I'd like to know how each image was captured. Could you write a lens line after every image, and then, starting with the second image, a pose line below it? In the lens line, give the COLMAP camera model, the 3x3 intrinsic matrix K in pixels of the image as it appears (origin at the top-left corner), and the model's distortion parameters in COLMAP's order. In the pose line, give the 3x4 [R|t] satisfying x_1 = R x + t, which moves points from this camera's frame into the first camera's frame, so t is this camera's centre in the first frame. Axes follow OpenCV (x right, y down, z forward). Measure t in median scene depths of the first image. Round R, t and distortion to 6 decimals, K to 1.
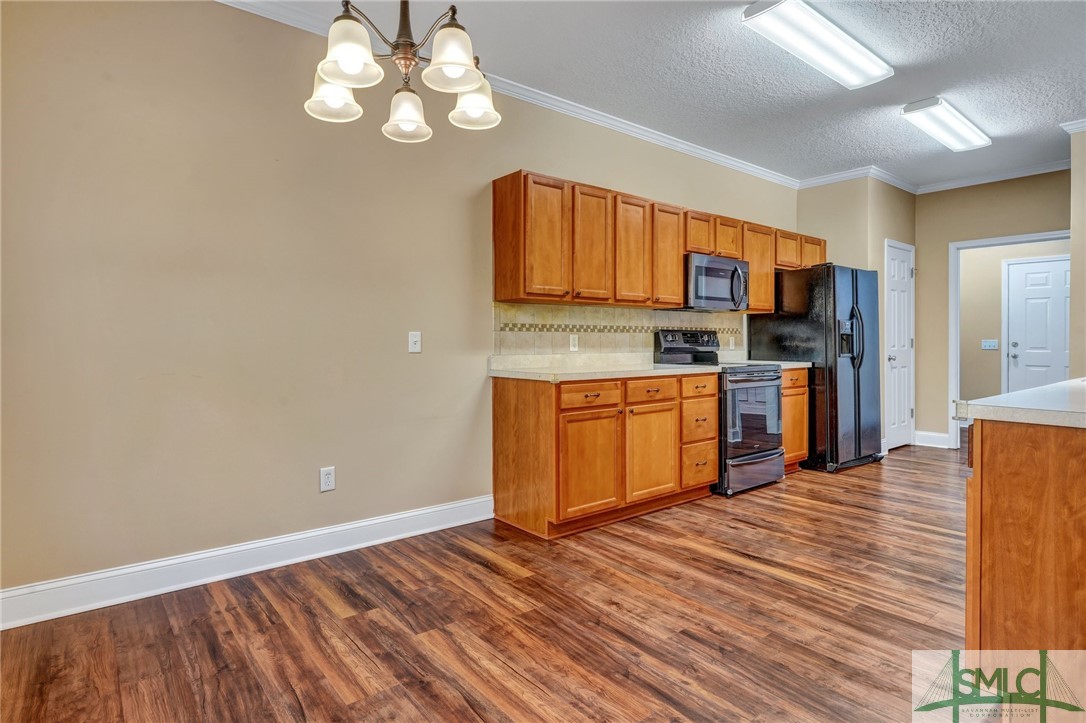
lens RADIAL K [[584.8, 0, 541.5], [0, 584.8, 347.5], [0, 0, 1]] dist [0.002091, 0.000217]
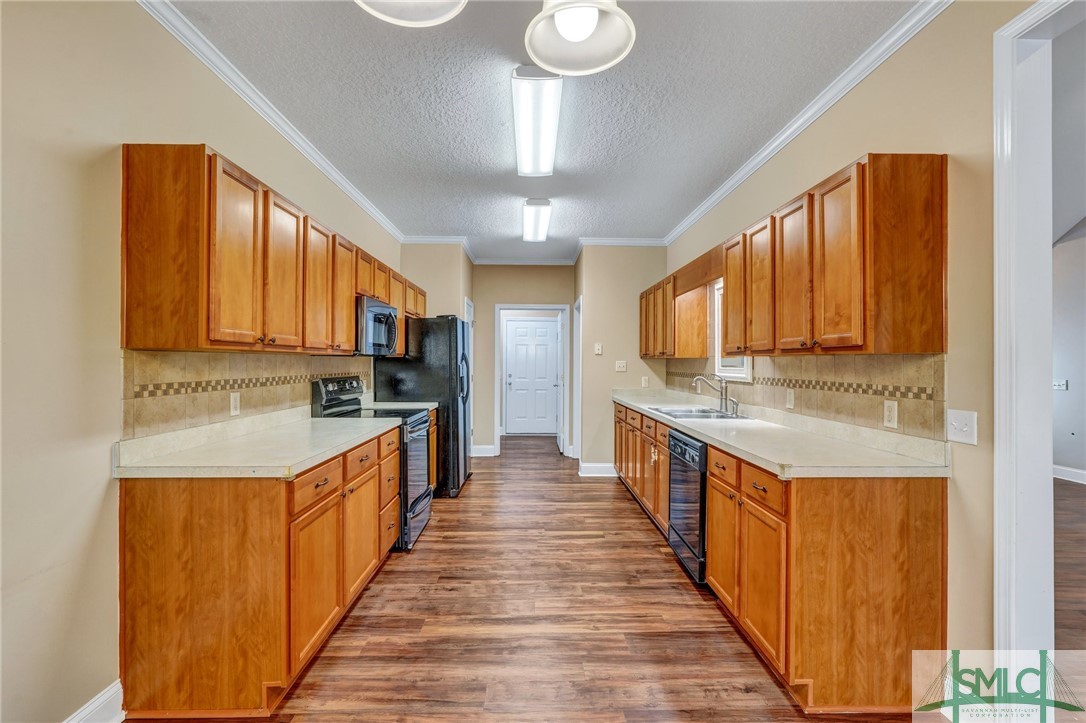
lens RADIAL K [[488.8, 0, 543.0], [0, 488.8, 361.5], [0, 0, 1]] dist [-0.001215, 0.000161]
pose [[0.609794, 0.002862, 0.792555, -0.214401], [0.004853, 0.999961, -0.007345, -0.060958], [-0.792545, 0.008325, 0.609756, 0.367222]]
